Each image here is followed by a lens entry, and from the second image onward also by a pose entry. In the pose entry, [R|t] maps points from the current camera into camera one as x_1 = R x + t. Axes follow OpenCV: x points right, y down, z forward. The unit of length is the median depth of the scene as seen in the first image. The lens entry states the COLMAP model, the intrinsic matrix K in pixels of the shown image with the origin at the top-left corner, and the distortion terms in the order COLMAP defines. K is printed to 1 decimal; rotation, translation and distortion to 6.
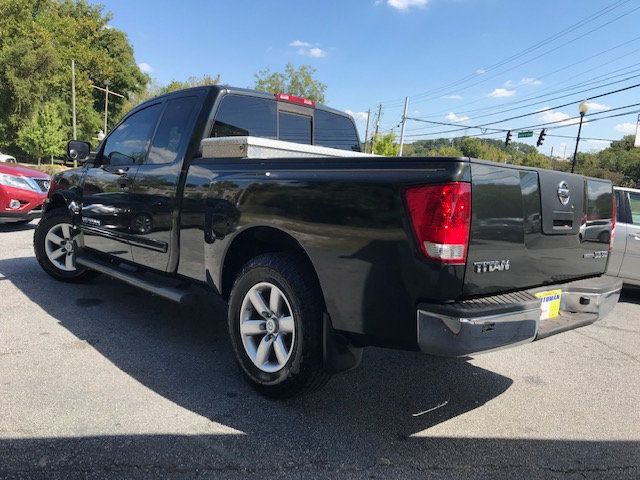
lens RADIAL K [[534.3, 0, 306.9], [0, 534.3, 240.0], [0, 0, 1]] dist [0.015462, -0.004865]
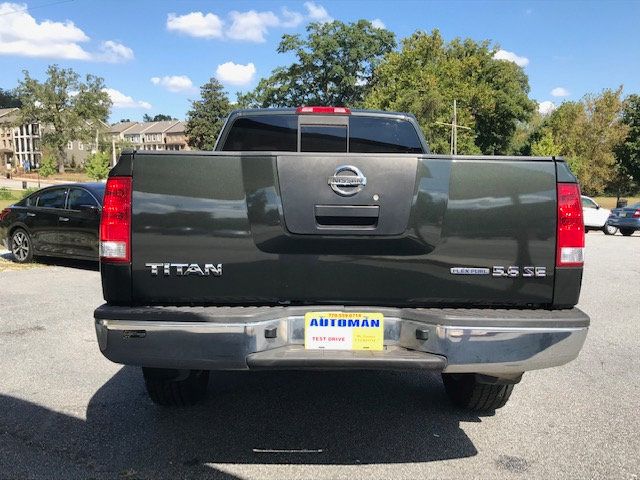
lens RADIAL K [[571.2, 0, 314.6], [0, 571.2, 239.3], [0, 0, 1]] dist [0.012220, 0.004312]
pose [[0.754137, -0.016469, -0.656511, 0.071052], [-0.031404, 0.997637, -0.061100, 0.003238], [0.655966, 0.066695, 0.751838, 0.027633]]
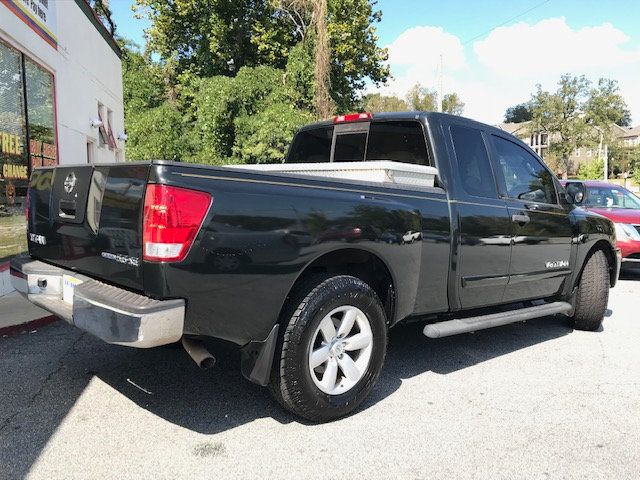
lens RADIAL K [[571.2, 0, 314.6], [0, 571.2, 239.3], [0, 0, 1]] dist [0.012220, 0.004312]
pose [[-0.015476, 0.003844, -0.999873, 0.117890], [-0.142423, 0.989788, 0.006010, -0.004017], [0.989685, 0.142497, -0.014771, 0.110504]]
